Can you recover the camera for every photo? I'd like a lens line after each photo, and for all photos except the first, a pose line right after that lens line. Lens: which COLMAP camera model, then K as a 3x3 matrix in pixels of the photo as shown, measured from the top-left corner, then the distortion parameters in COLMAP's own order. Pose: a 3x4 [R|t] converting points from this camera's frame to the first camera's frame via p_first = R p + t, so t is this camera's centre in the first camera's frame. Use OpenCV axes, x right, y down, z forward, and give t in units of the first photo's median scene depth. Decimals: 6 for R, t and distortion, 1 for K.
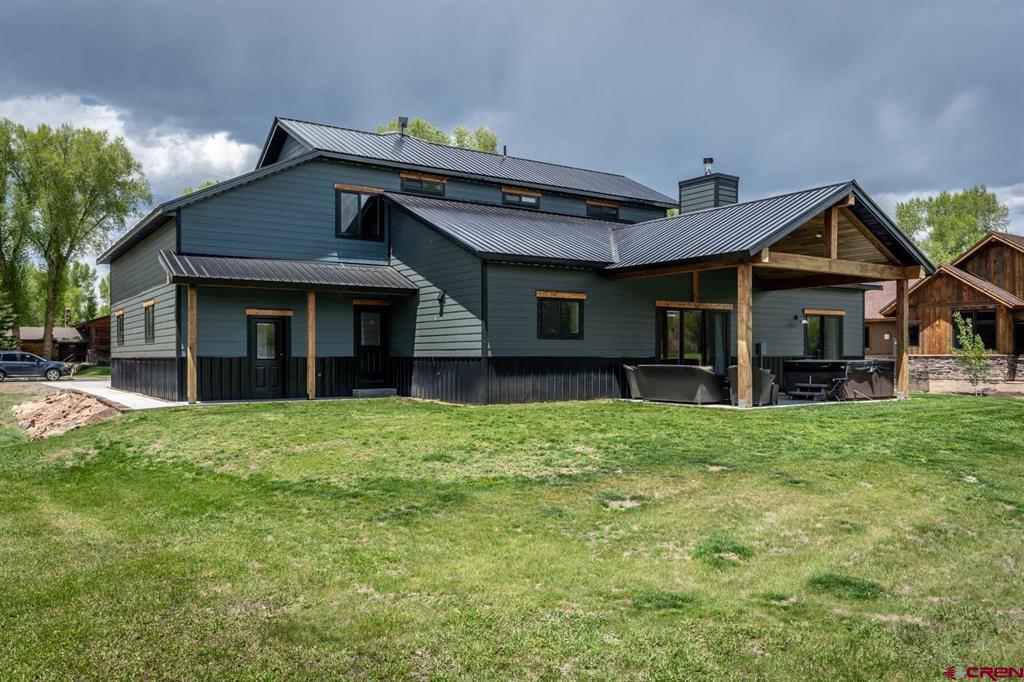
lens RADIAL K [[769.0, 0, 512.0], [0, 769.0, 341.0], [0, 0, 1]] dist [0.002266, -0.000026]
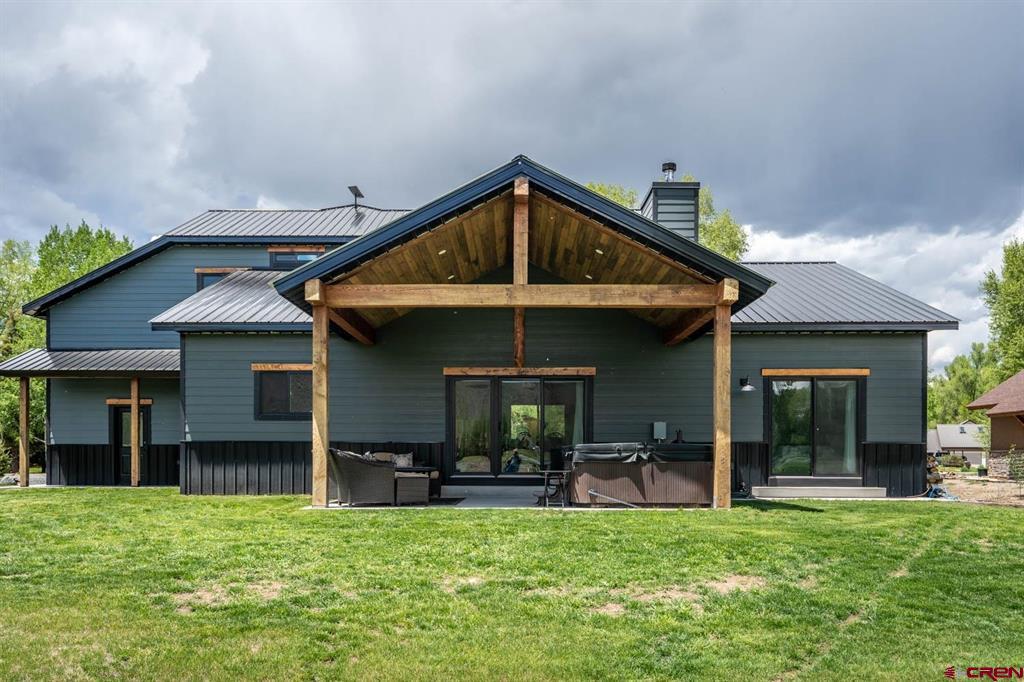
lens RADIAL K [[807.5, 0, 512.0], [0, 807.5, 445.6], [0, 0, 1]] dist [-0.002704, 0.000030]
pose [[0.823006, -0.005672, -0.568005, 0.733439], [0.007427, 0.999972, 0.000776, 0.025179], [0.567984, -0.004857, 0.823025, 0.410377]]
